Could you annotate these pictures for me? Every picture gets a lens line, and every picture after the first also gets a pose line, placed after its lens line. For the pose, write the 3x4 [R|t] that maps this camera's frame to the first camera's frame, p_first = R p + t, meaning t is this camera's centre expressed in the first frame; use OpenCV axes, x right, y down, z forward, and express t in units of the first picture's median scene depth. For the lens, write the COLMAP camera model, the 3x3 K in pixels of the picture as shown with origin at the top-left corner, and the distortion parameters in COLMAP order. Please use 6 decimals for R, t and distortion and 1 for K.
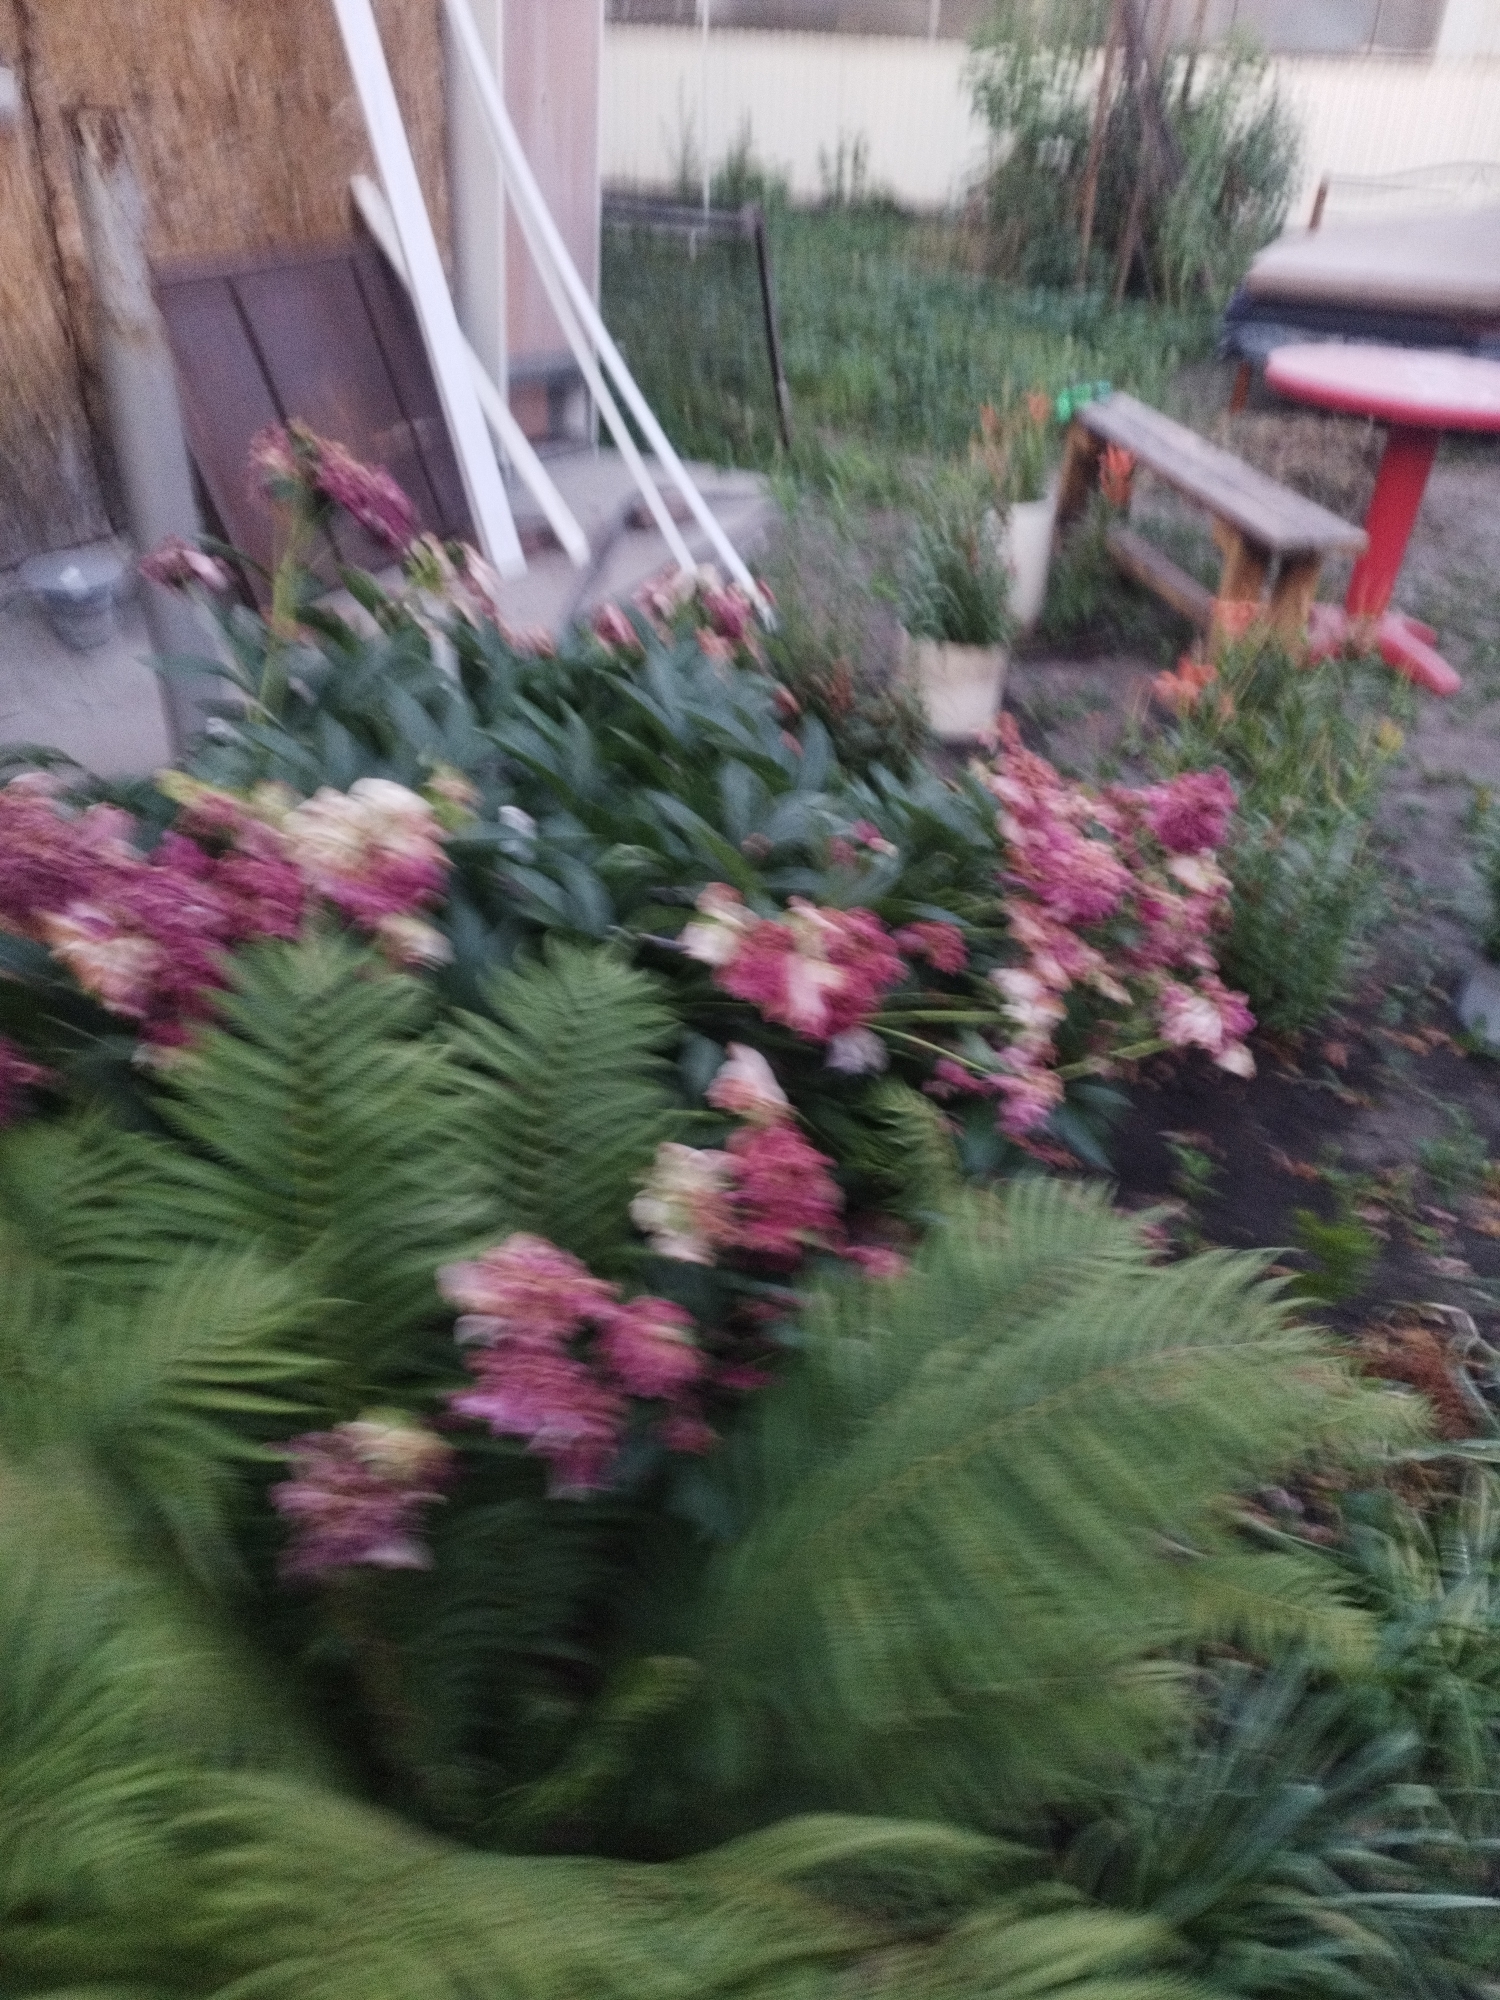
lens RADIAL K [[1417.5, 0, 748.9], [0, 1417.5, 1008.7], [0, 0, 1]] dist [0.011116, -0.016884]
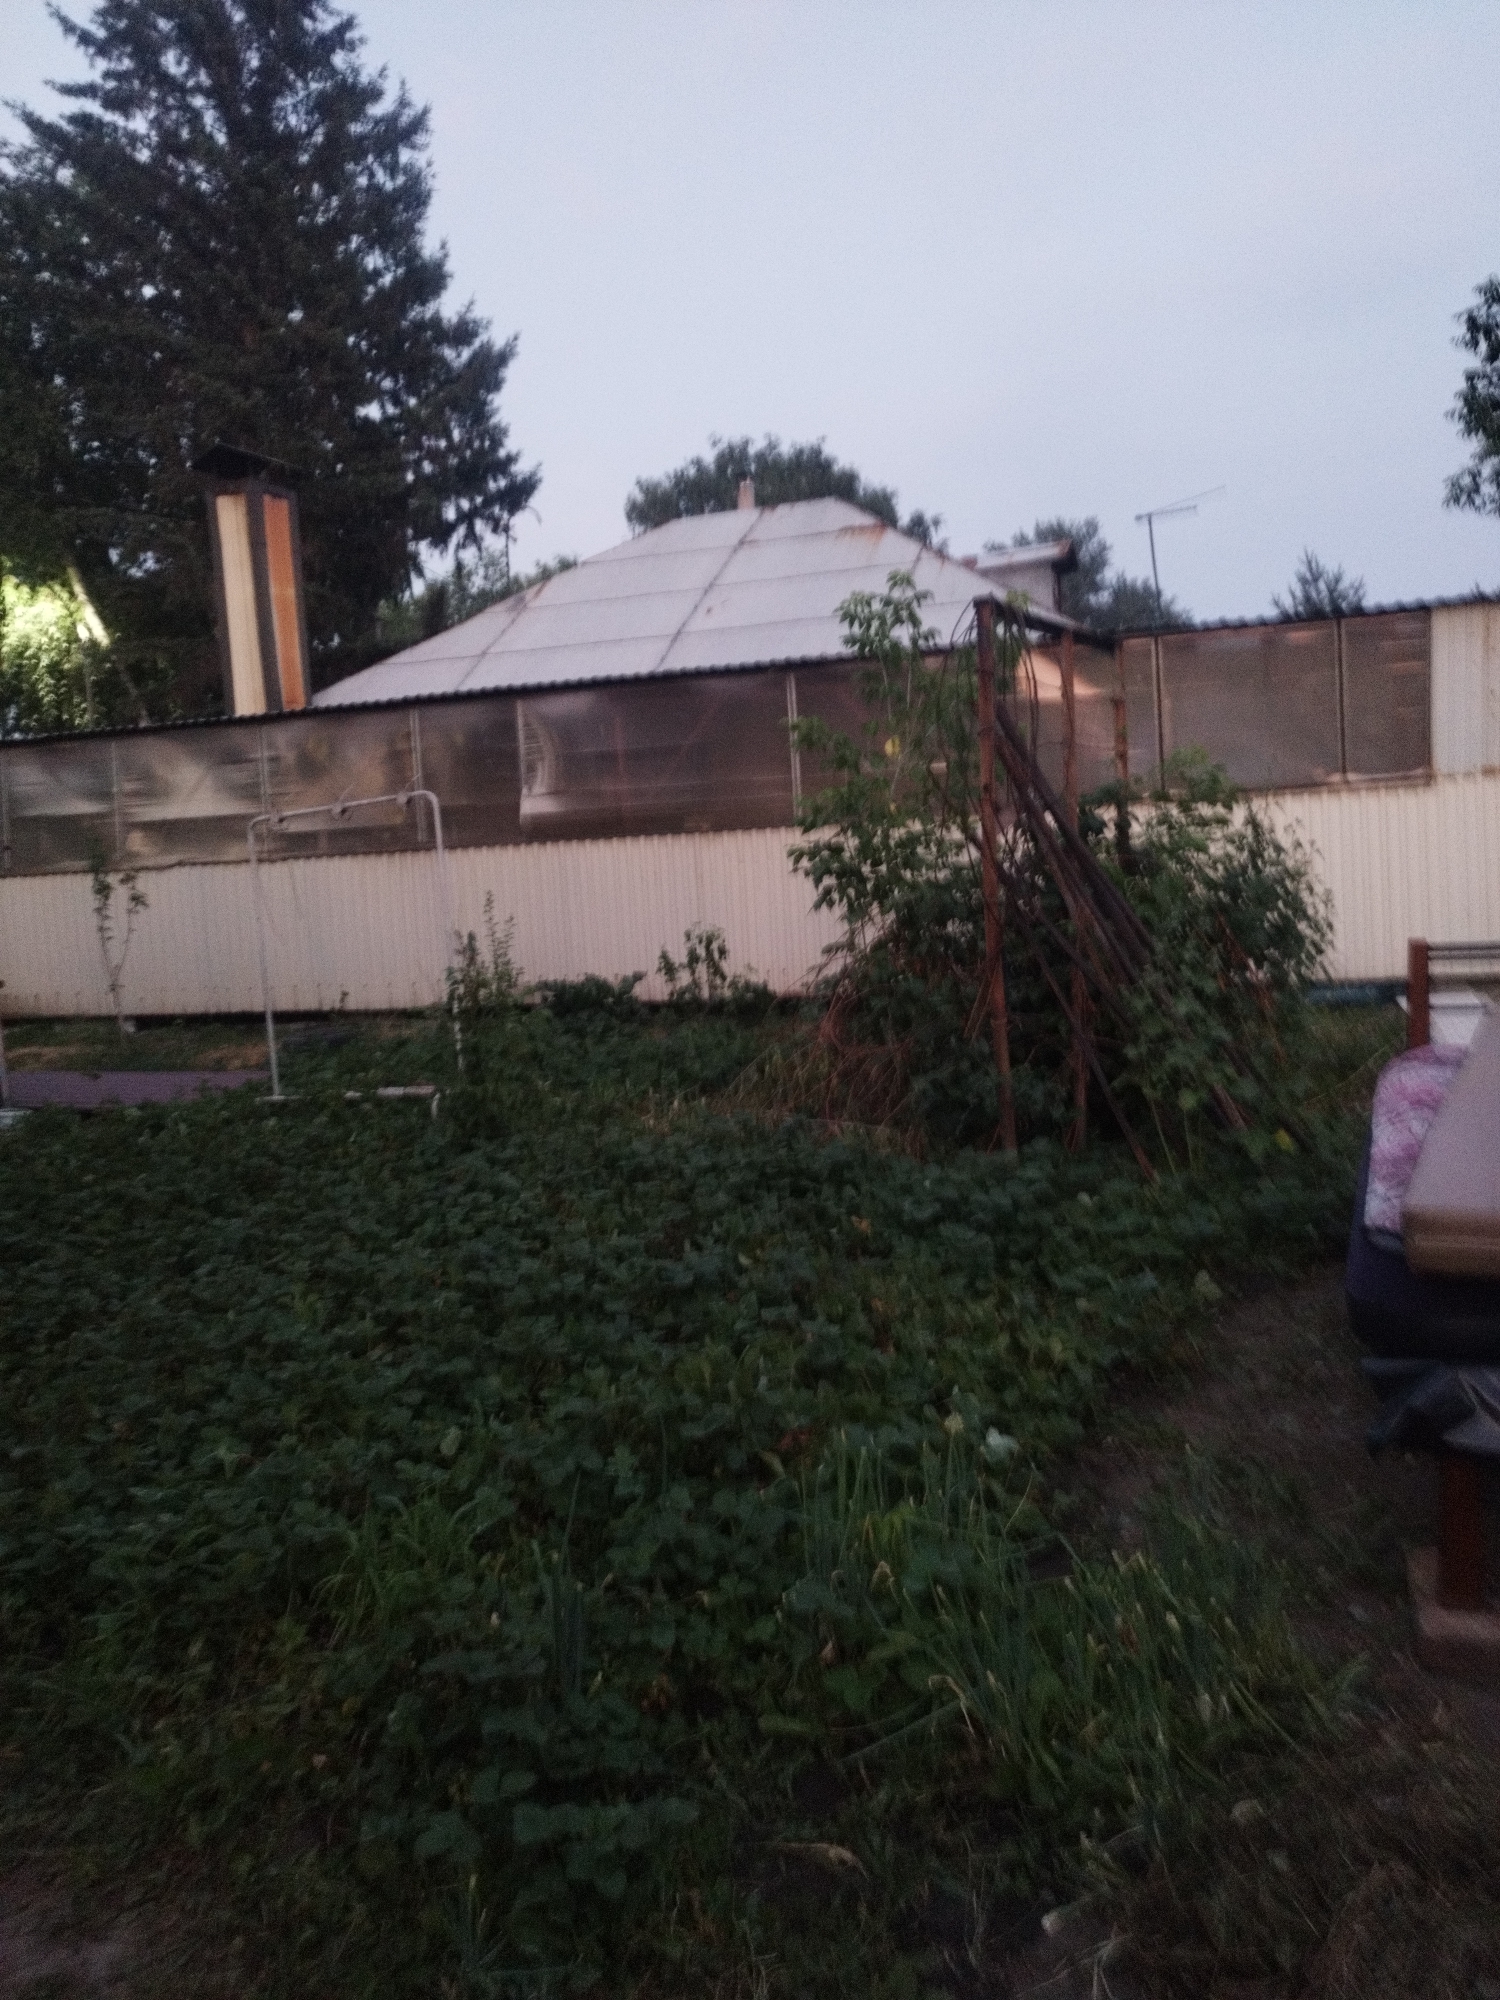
lens RADIAL K [[1417.5, 0, 748.8], [0, 1417.5, 1002.3], [0, 0, 1]] dist [0.011116, -0.016884]
pose [[0.995479, -0.094161, -0.012456, 0.133375], [0.077099, 0.877671, -0.473022, -0.276222], [0.055473, 0.469923, 0.880962, 0.433850]]
